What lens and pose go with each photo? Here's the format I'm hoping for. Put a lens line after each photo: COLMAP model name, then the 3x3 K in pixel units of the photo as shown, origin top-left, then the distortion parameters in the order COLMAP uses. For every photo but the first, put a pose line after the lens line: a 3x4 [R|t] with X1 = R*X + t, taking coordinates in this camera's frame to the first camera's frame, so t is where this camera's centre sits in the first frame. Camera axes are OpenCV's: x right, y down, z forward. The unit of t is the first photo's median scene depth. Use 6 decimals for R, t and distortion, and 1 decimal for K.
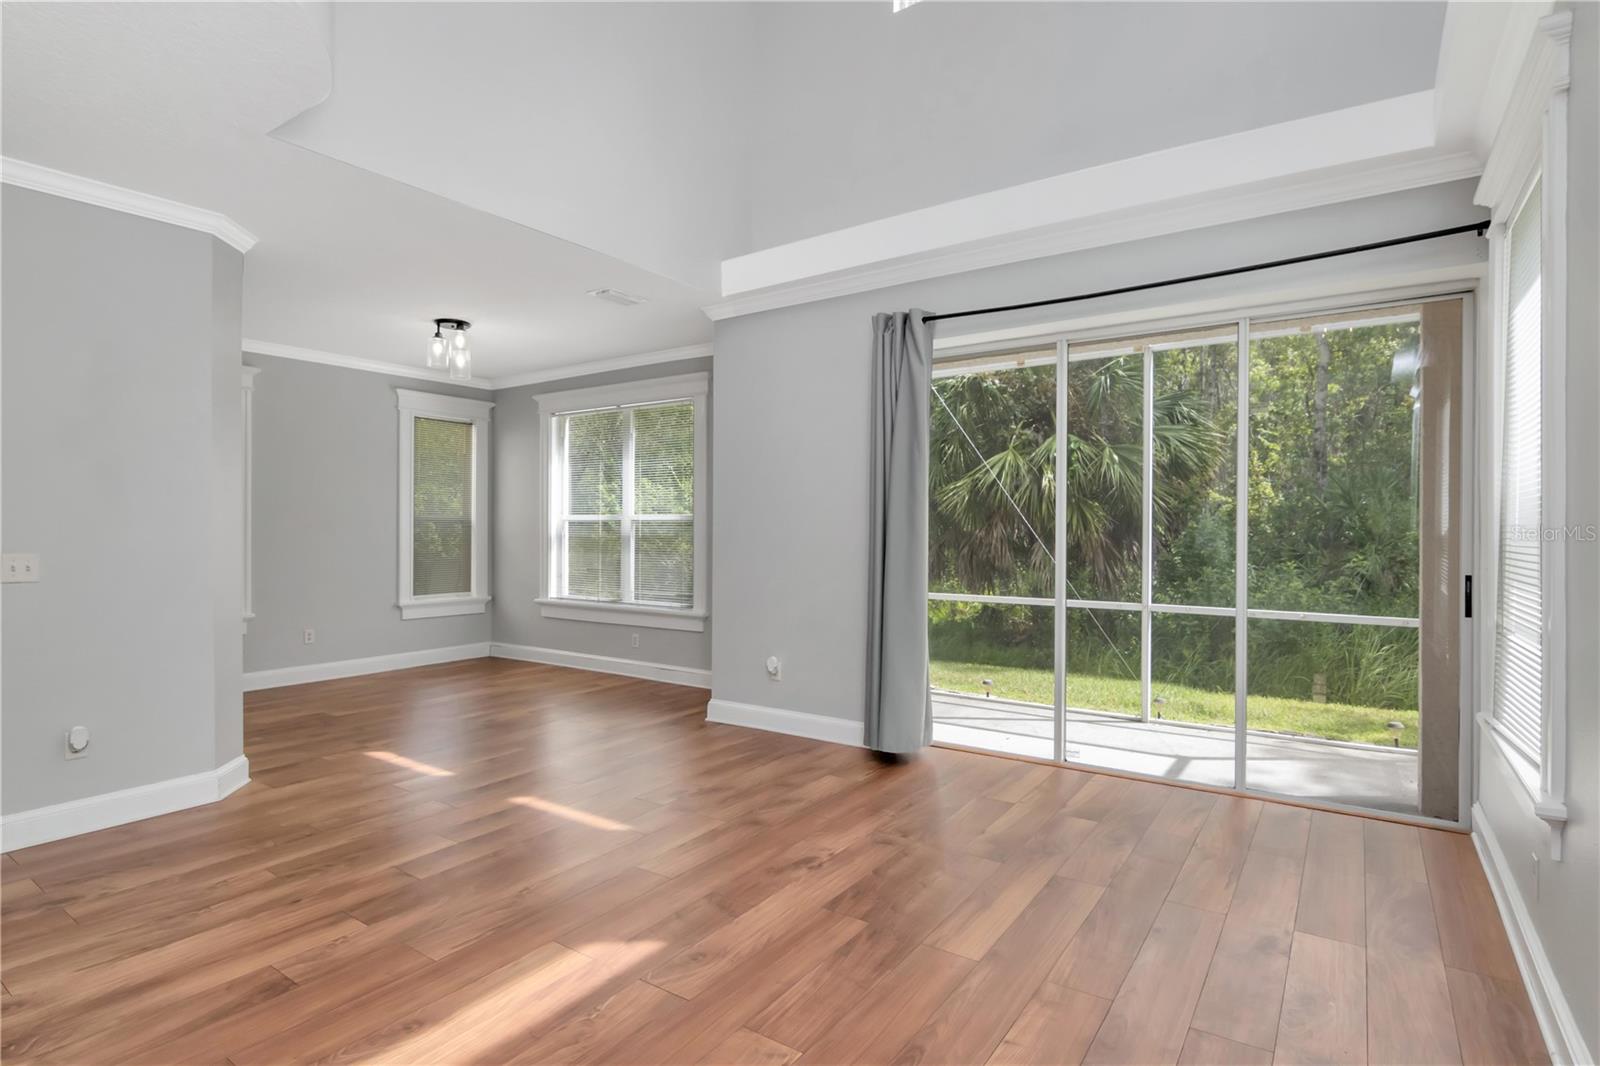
lens RADIAL K [[805.7, 0, 800.0], [0, 805.7, 533.0], [0, 0, 1]] dist [-0.006439, -0.001027]
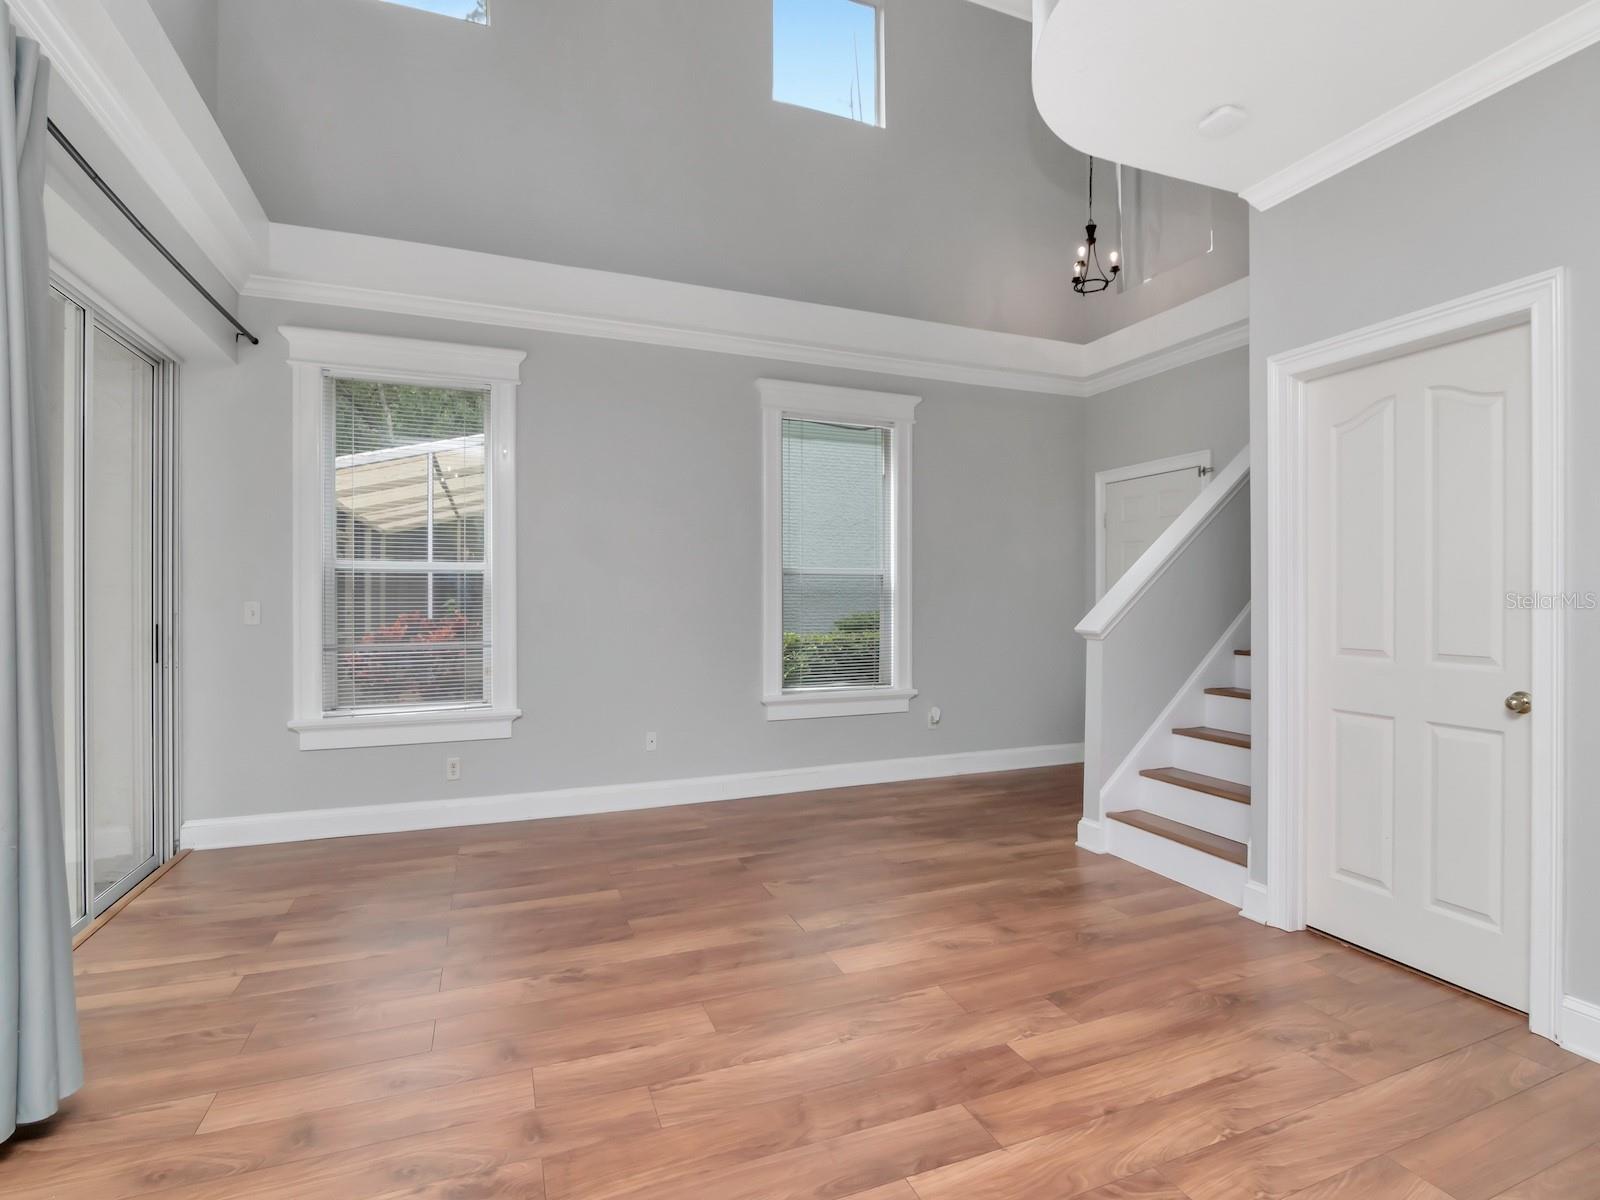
lens RADIAL K [[784.8, 0, 805.5], [0, 784.8, 593.8], [0, 0, 1]] dist [-0.000840, -0.000269]
pose [[-0.835622, 0.001487, 0.549304, -0.392269], [0.002196, 0.999997, 0.000634, -0.018634], [-0.549301, 0.001736, -0.835623, 0.878153]]
